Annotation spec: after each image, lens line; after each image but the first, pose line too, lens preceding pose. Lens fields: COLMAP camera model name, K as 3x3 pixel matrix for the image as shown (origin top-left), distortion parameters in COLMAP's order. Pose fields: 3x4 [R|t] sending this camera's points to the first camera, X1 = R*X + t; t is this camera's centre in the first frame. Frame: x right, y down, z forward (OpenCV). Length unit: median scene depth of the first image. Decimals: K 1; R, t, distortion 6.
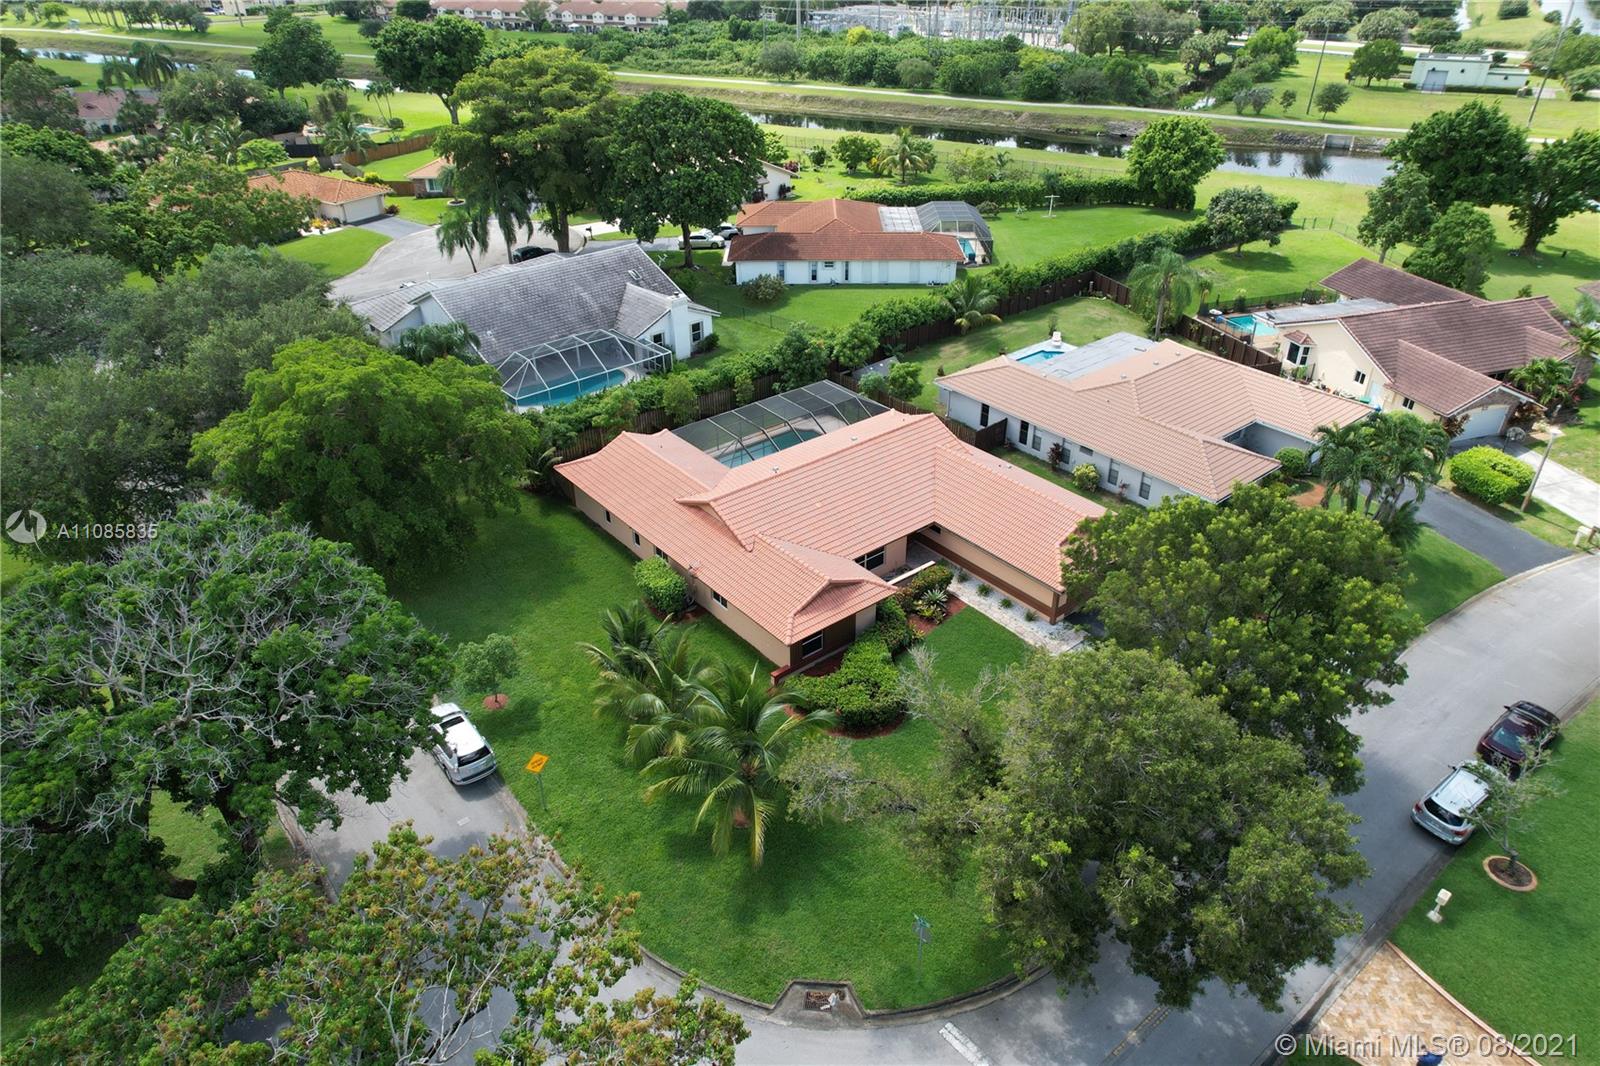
lens RADIAL K [[1017.4, 0, 801.3], [0, 1017.4, 534.0], [0, 0, 1]] dist [-0.053035, 0.001962]
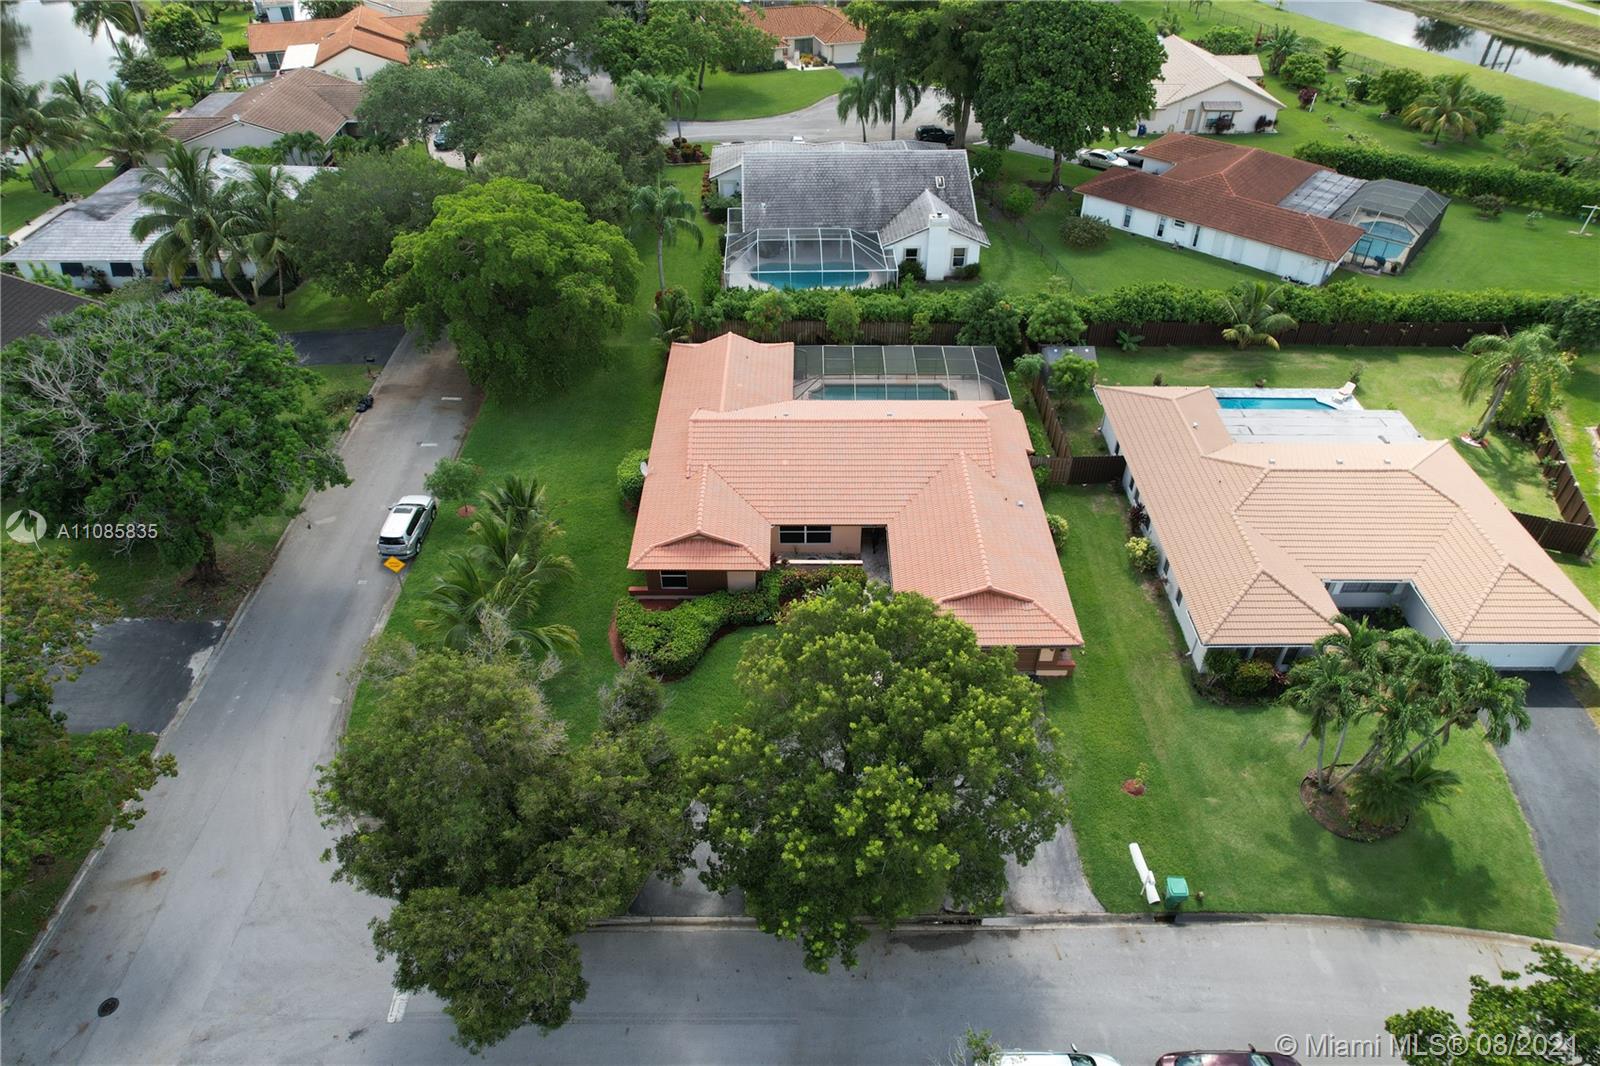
lens RADIAL K [[1017.4, 0, 800.6], [0, 1017.4, 529.7], [0, 0, 1]] dist [-0.053035, 0.001962]
pose [[0.770765, 0.406427, -0.490651, 0.358261], [-0.334786, 0.913581, 0.230842, -0.133485], [0.542070, -0.013662, 0.840223, 0.104020]]
